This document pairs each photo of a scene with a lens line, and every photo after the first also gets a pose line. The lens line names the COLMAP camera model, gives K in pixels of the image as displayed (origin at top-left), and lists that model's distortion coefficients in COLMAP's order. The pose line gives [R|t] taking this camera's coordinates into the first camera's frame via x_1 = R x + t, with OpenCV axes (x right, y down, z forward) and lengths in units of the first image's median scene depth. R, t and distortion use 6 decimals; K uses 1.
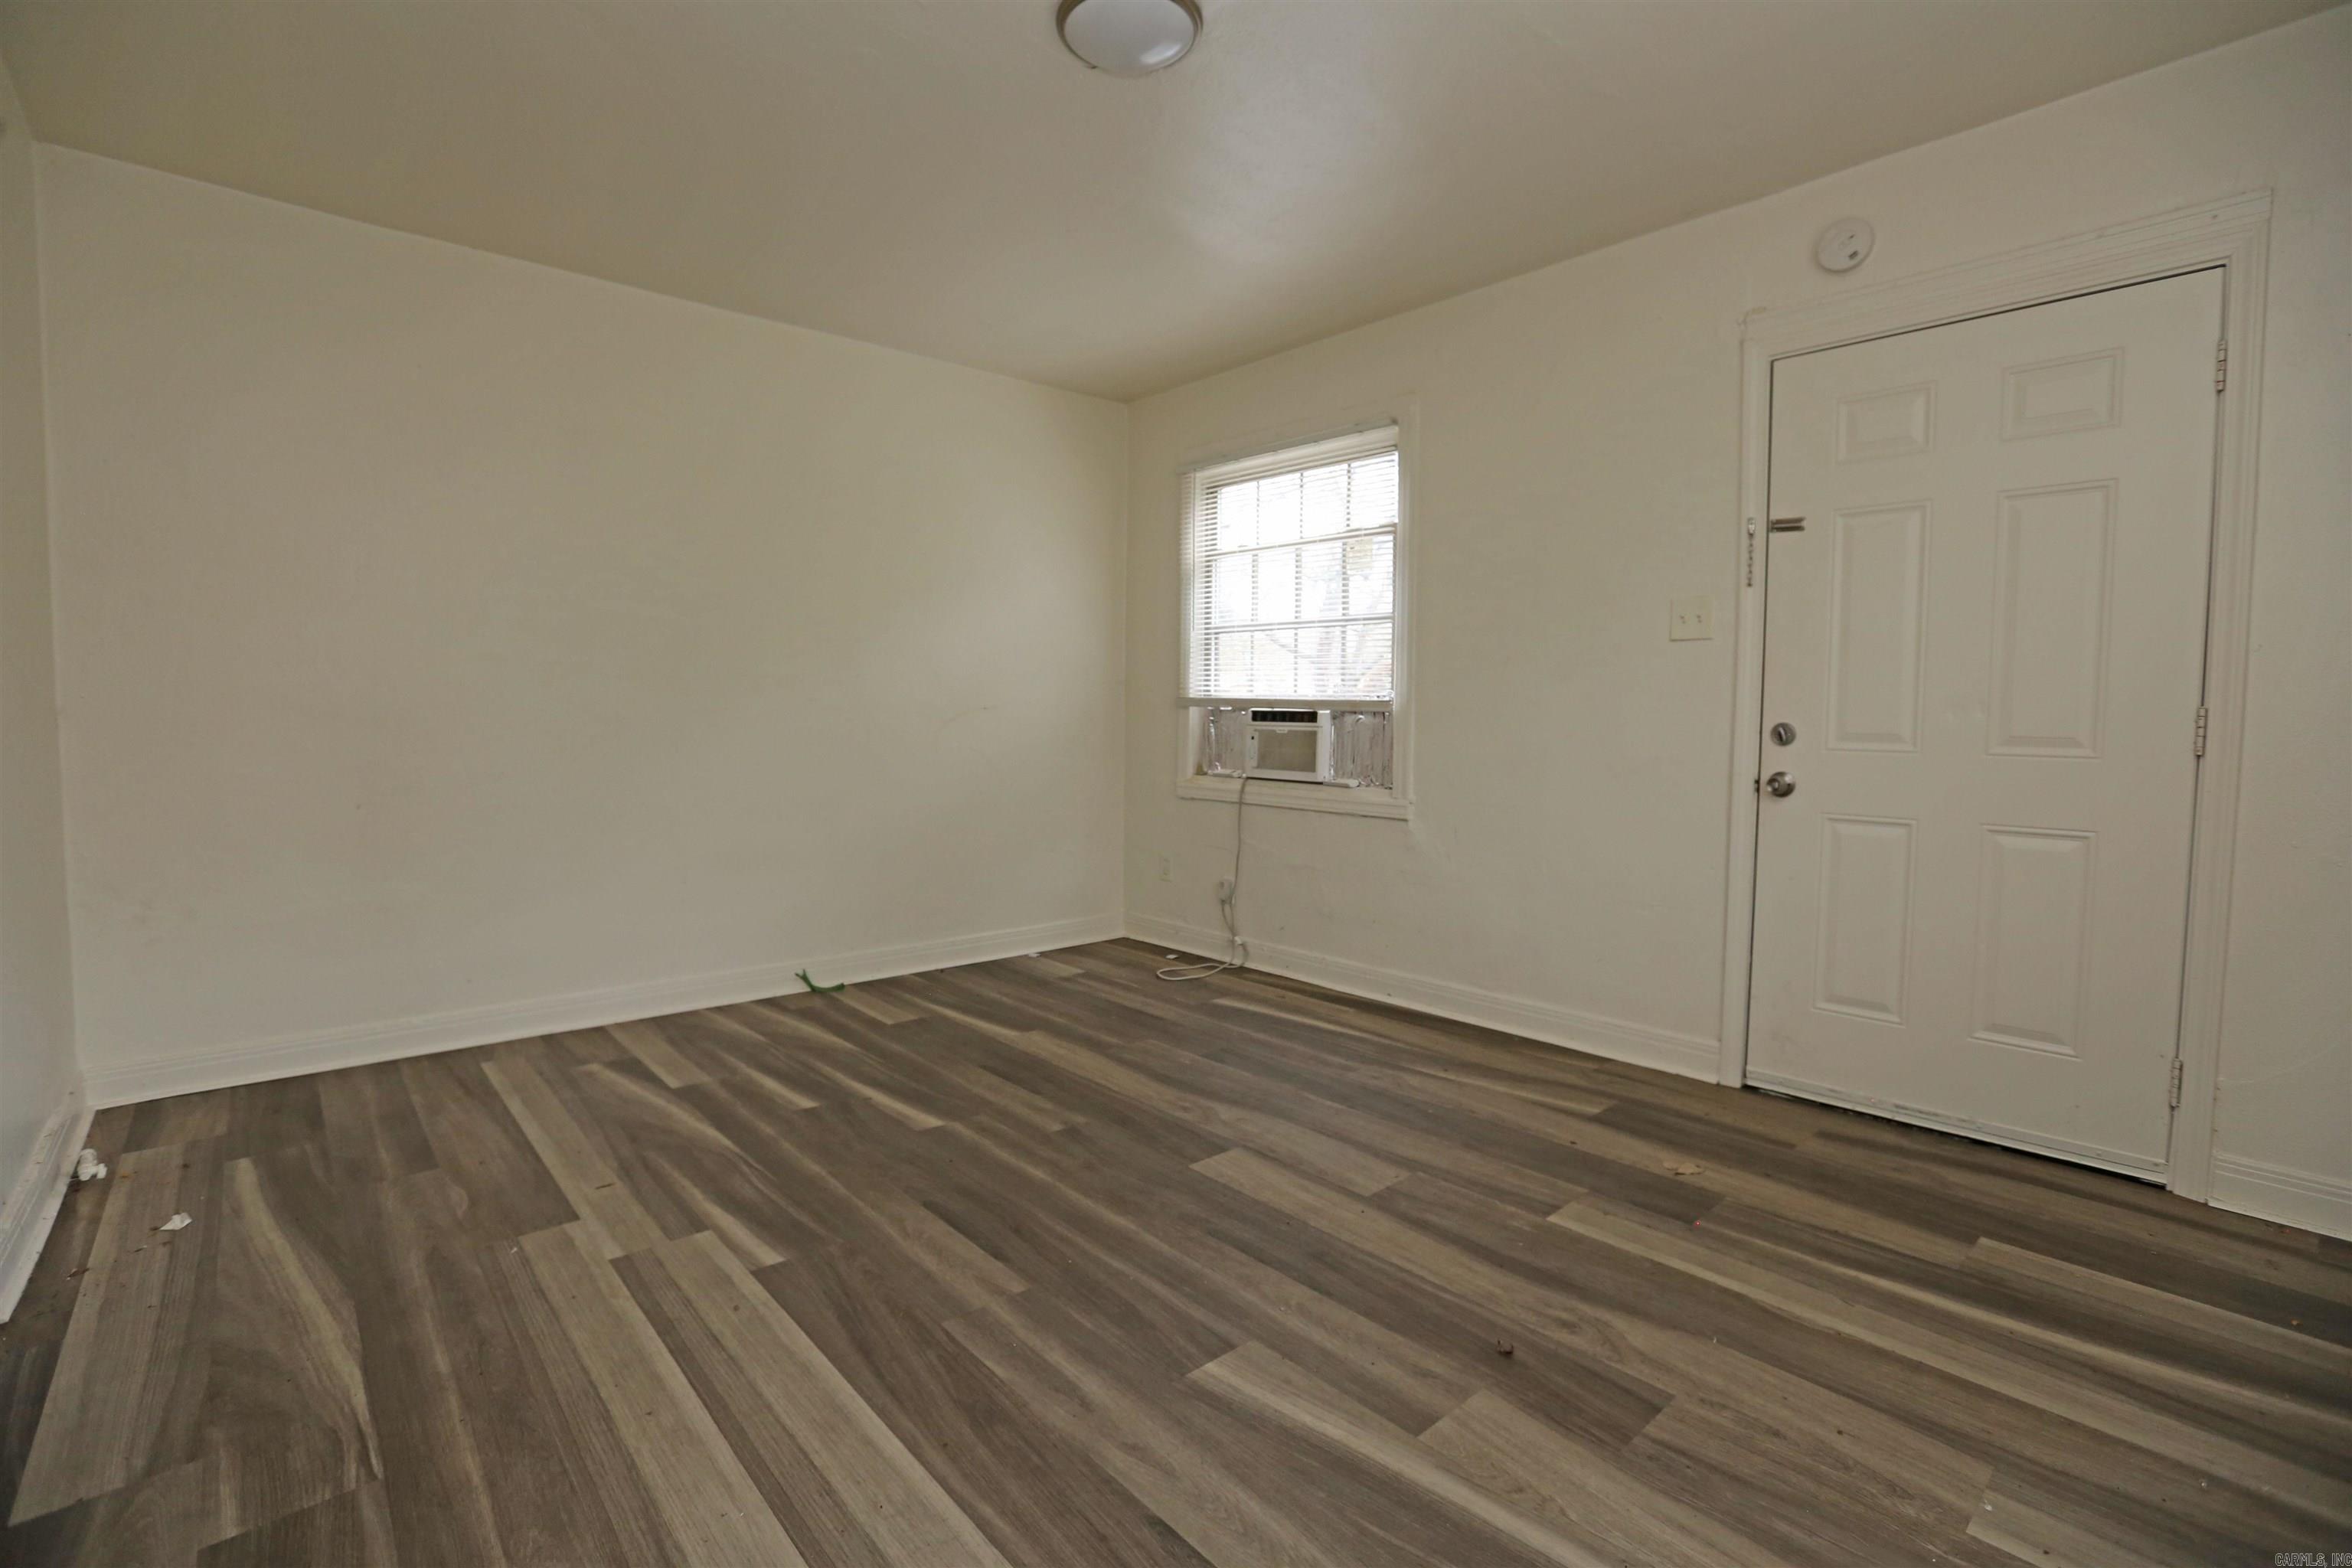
lens RADIAL K [[1063.1, 0, 1165.8], [0, 1063.1, 771.5], [0, 0, 1]] dist [-0.059372, 0.019374]
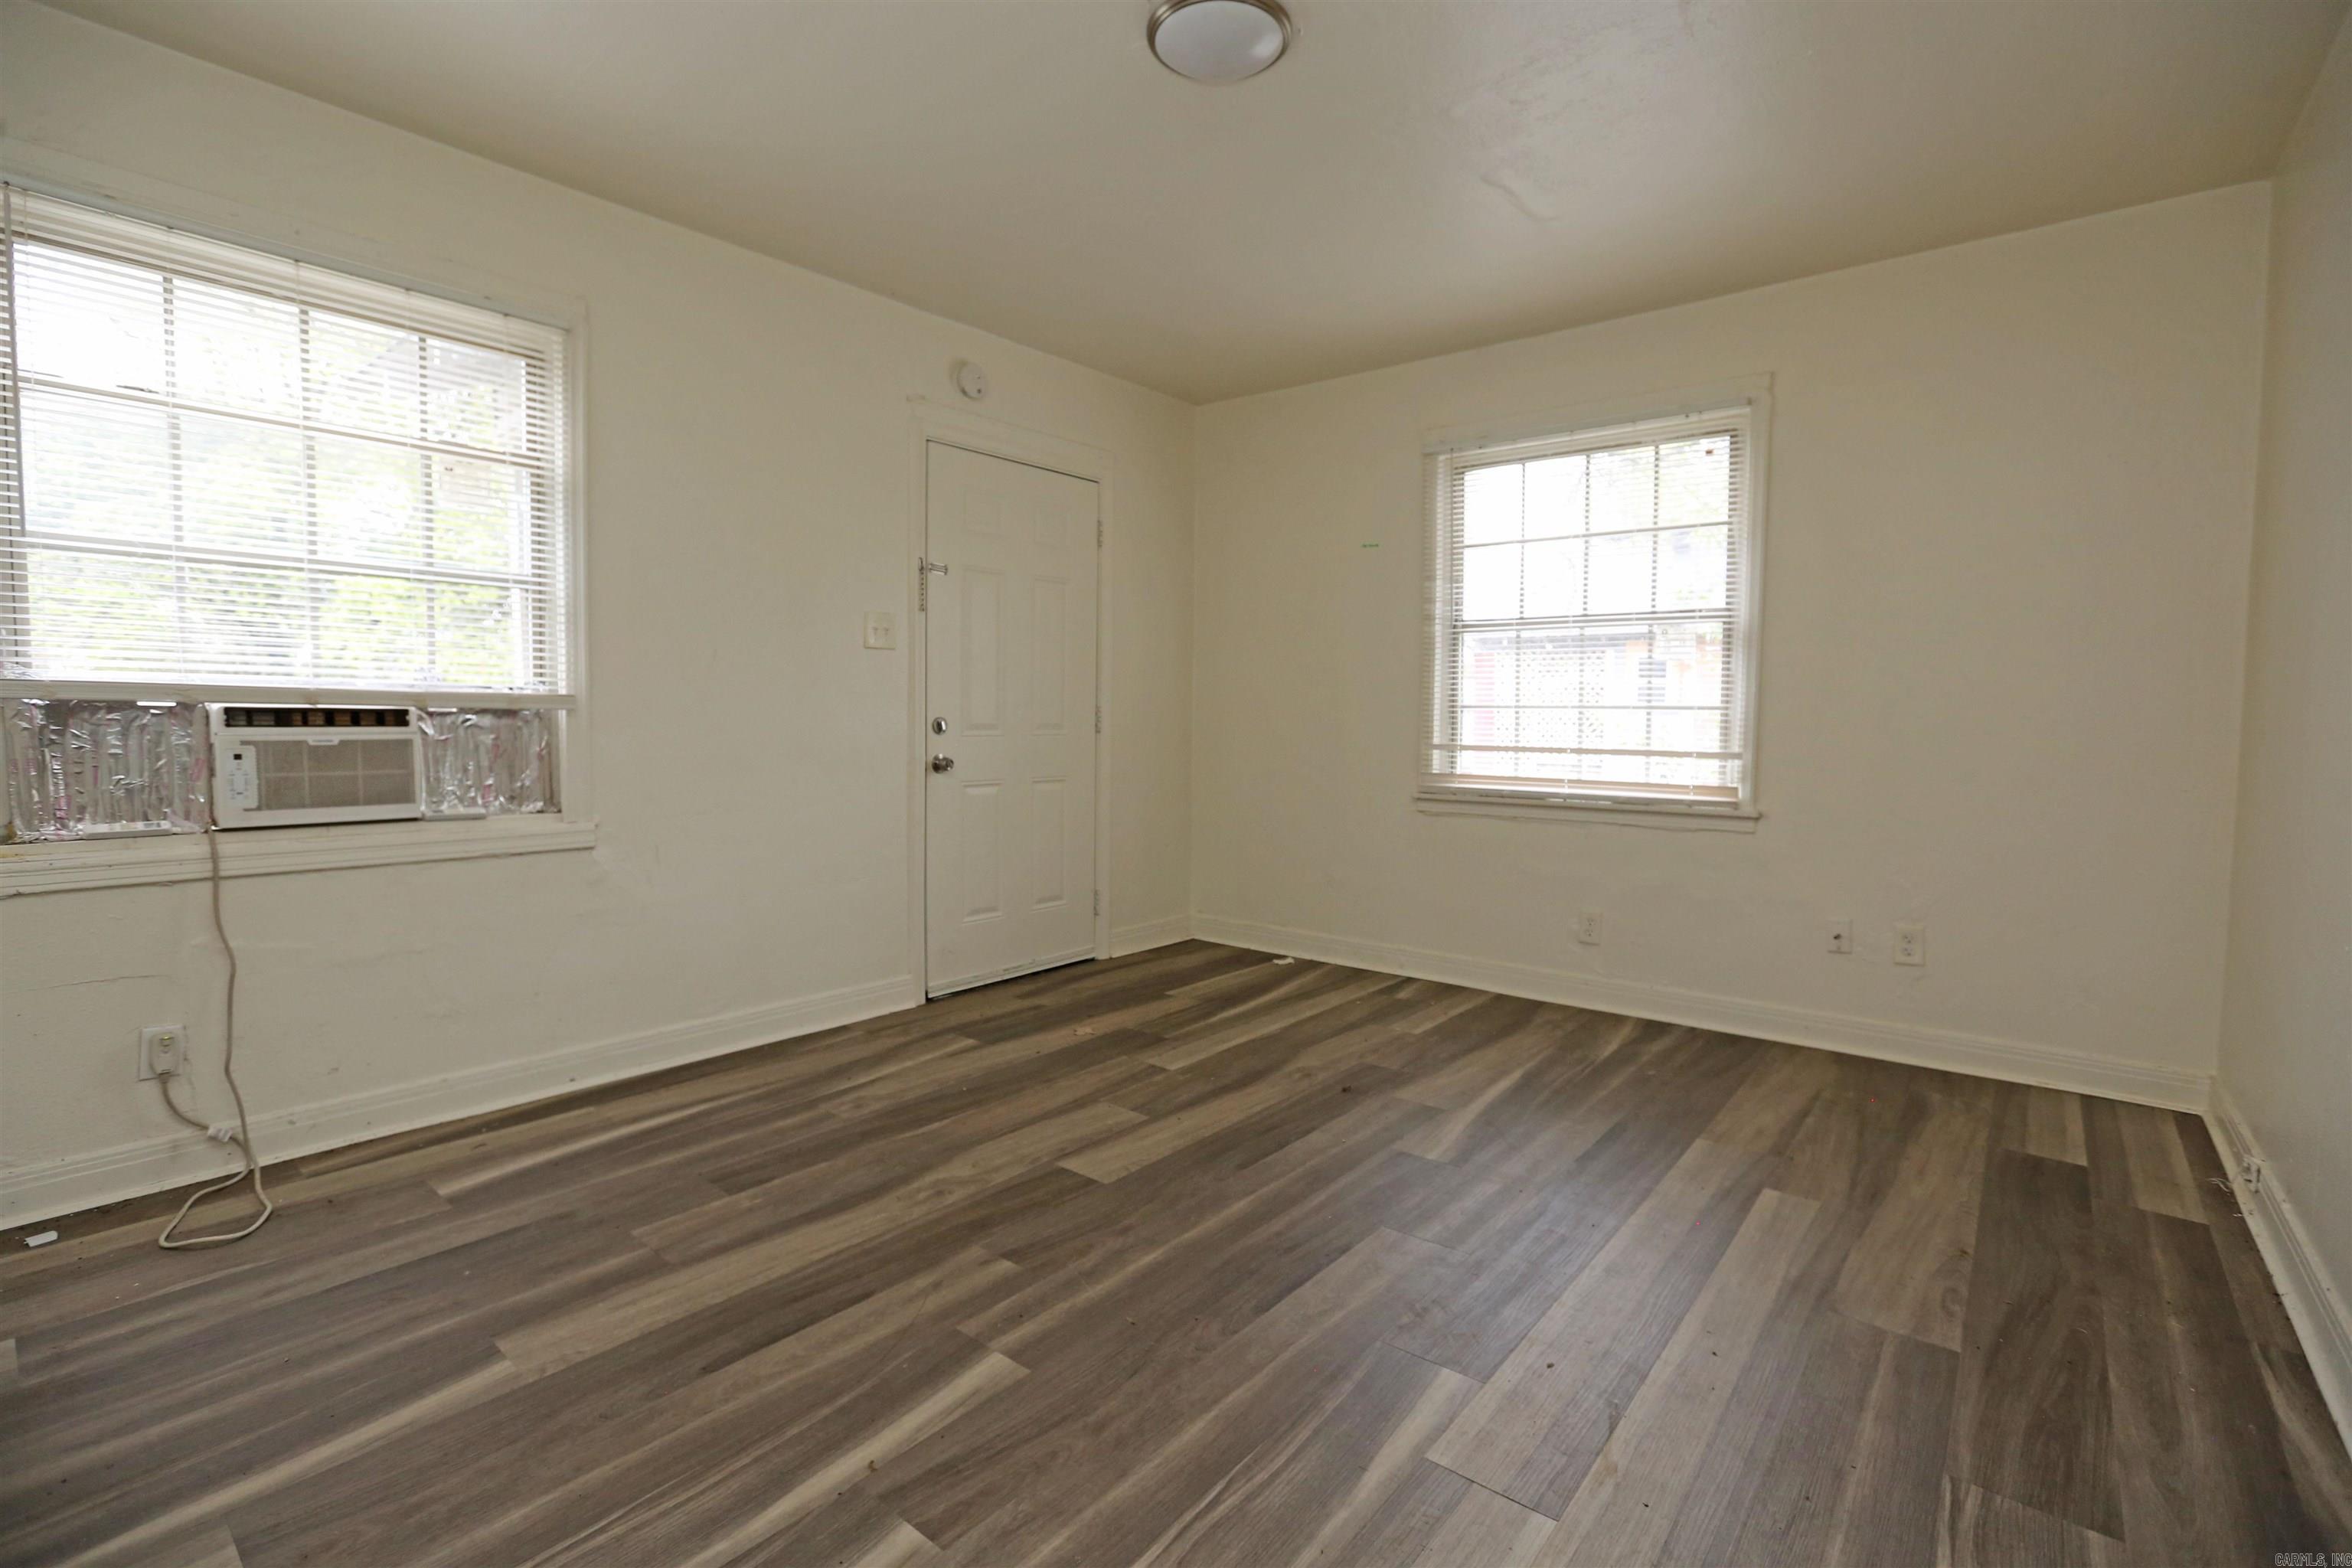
lens RADIAL K [[1063.1, 0, 1165.8], [0, 1063.1, 771.5], [0, 0, 1]] dist [-0.059372, 0.019374]
pose [[-0.150681, -0.059803, 0.986772, -0.821122], [0.048148, 0.996540, 0.067747, -0.058222], [-0.987409, 0.057720, -0.147281, 0.955246]]
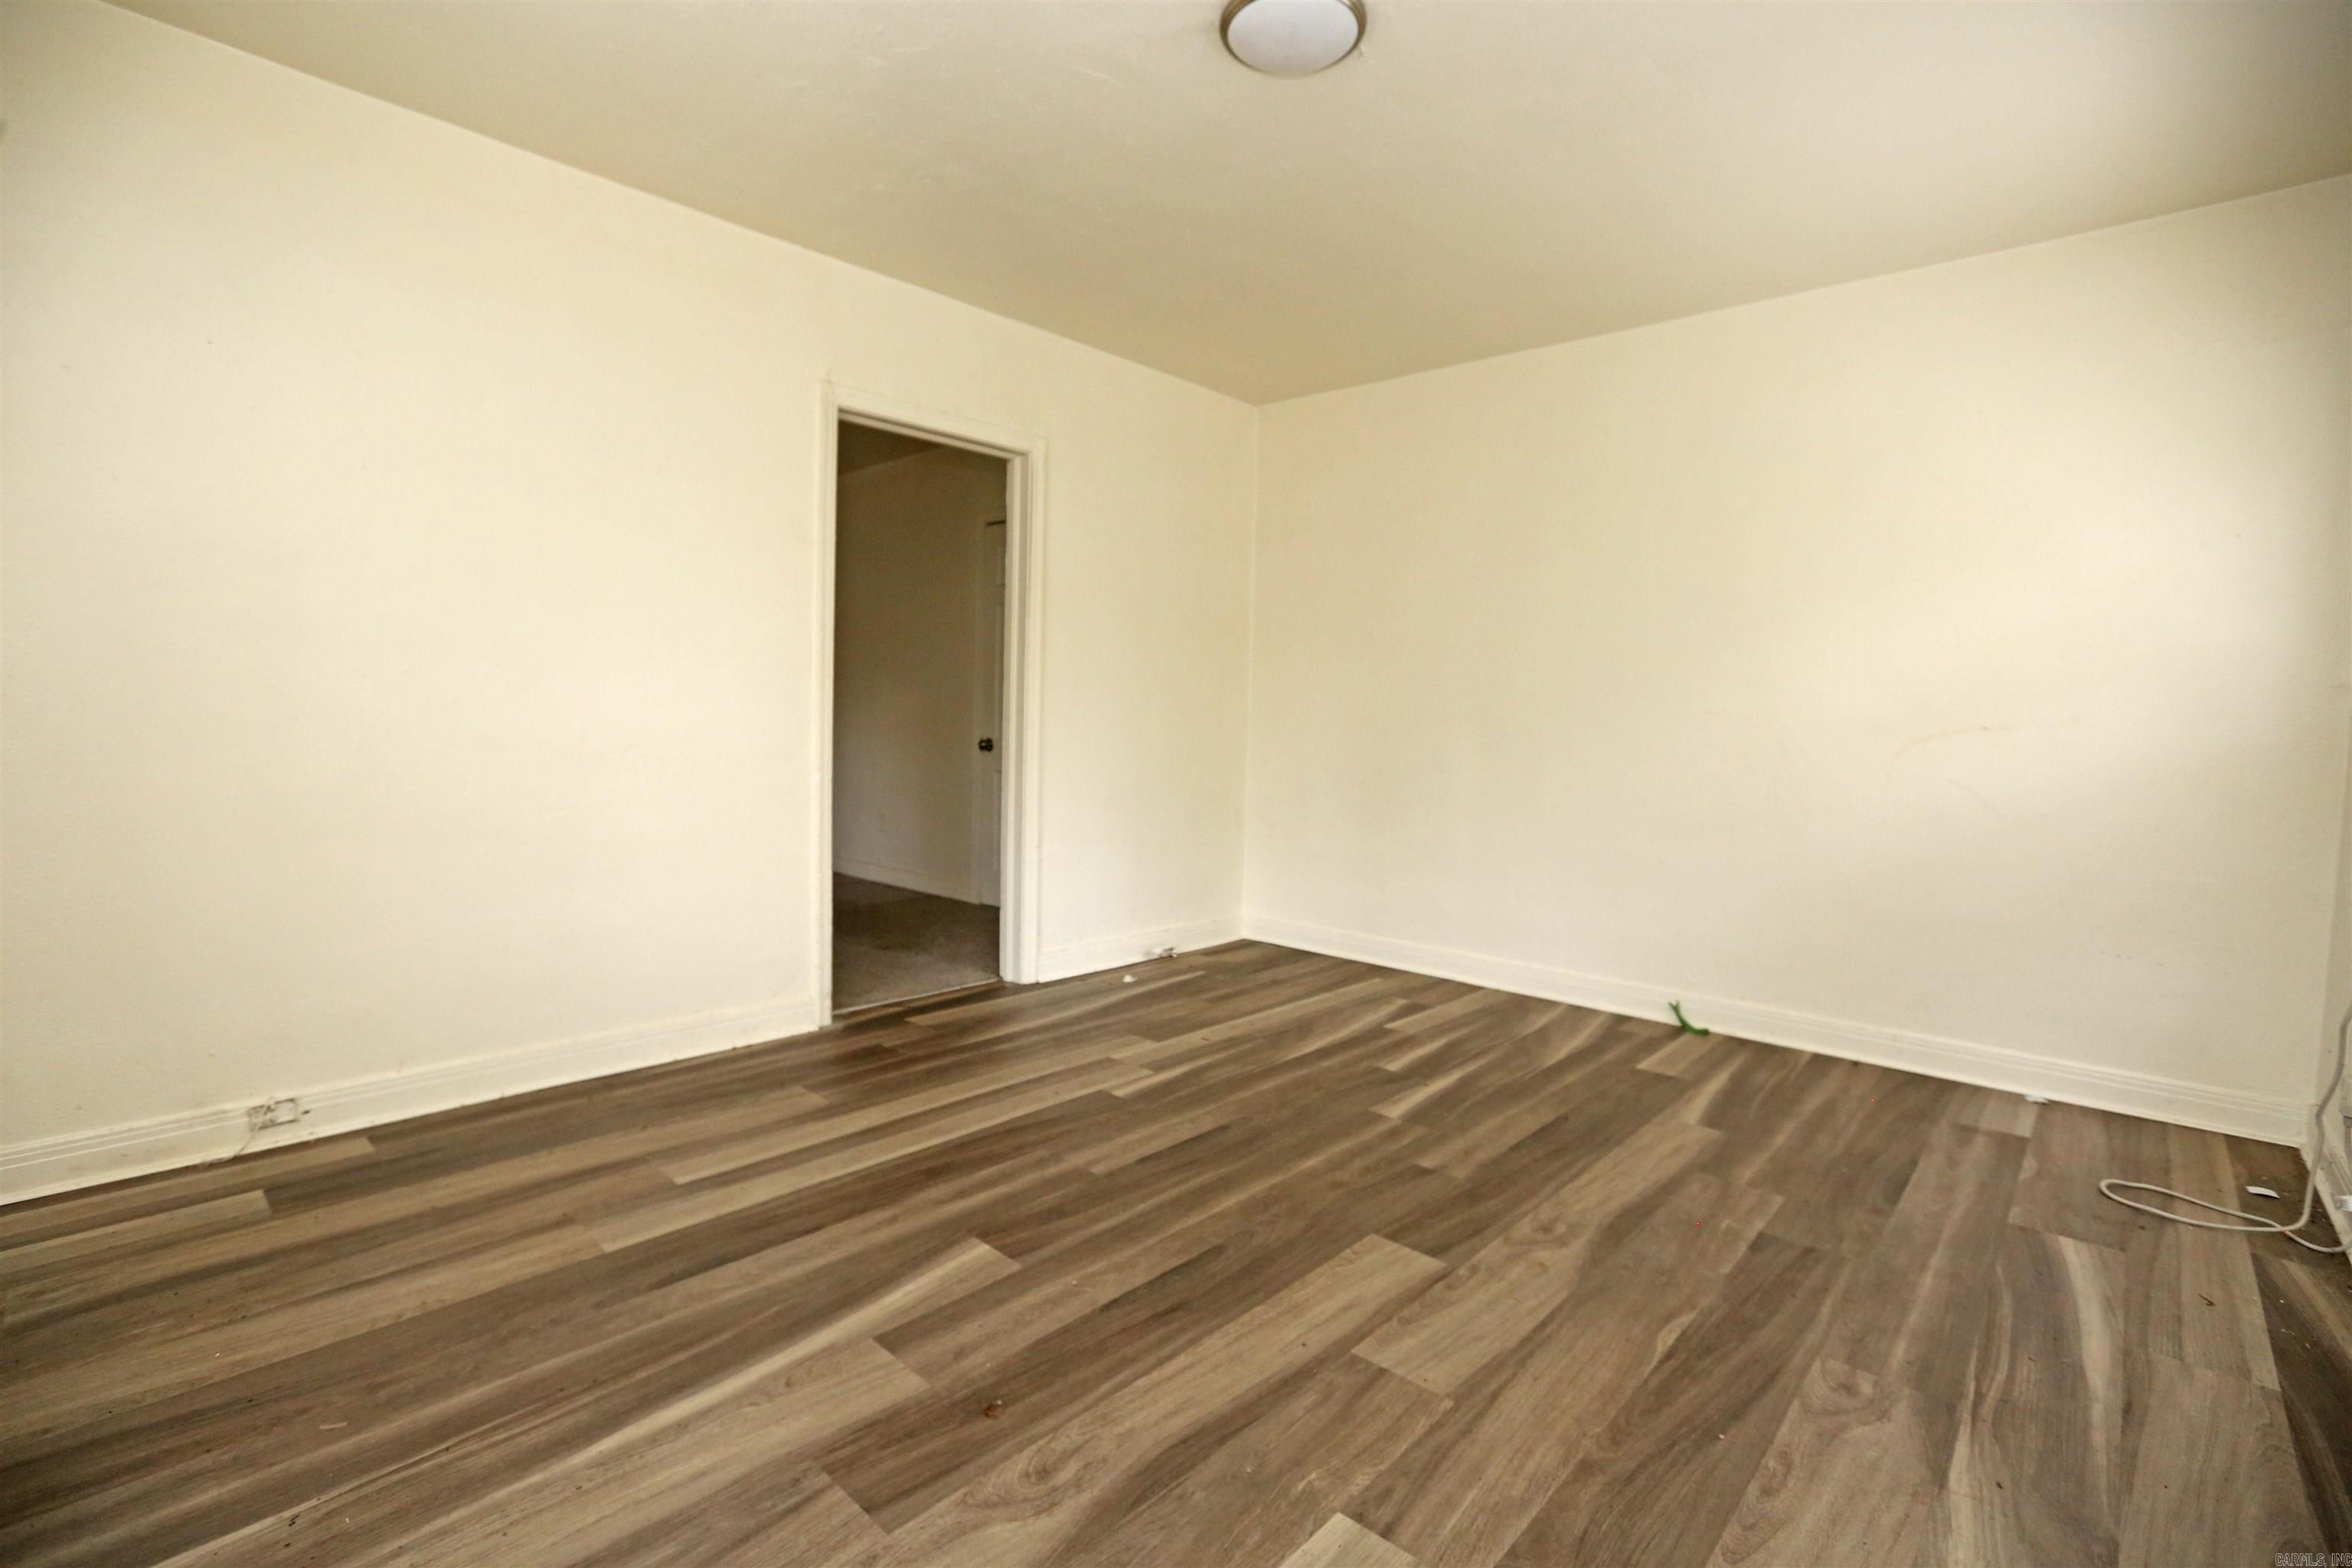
lens RADIAL K [[1063.1, 0, 1165.8], [0, 1063.1, 771.5], [0, 0, 1]] dist [-0.059372, 0.019374]
pose [[0.098897, 0.049832, -0.993849, 0.759353], [-0.077805, 0.996075, 0.042201, -0.026987], [0.992051, 0.073153, 0.102386, 0.639225]]
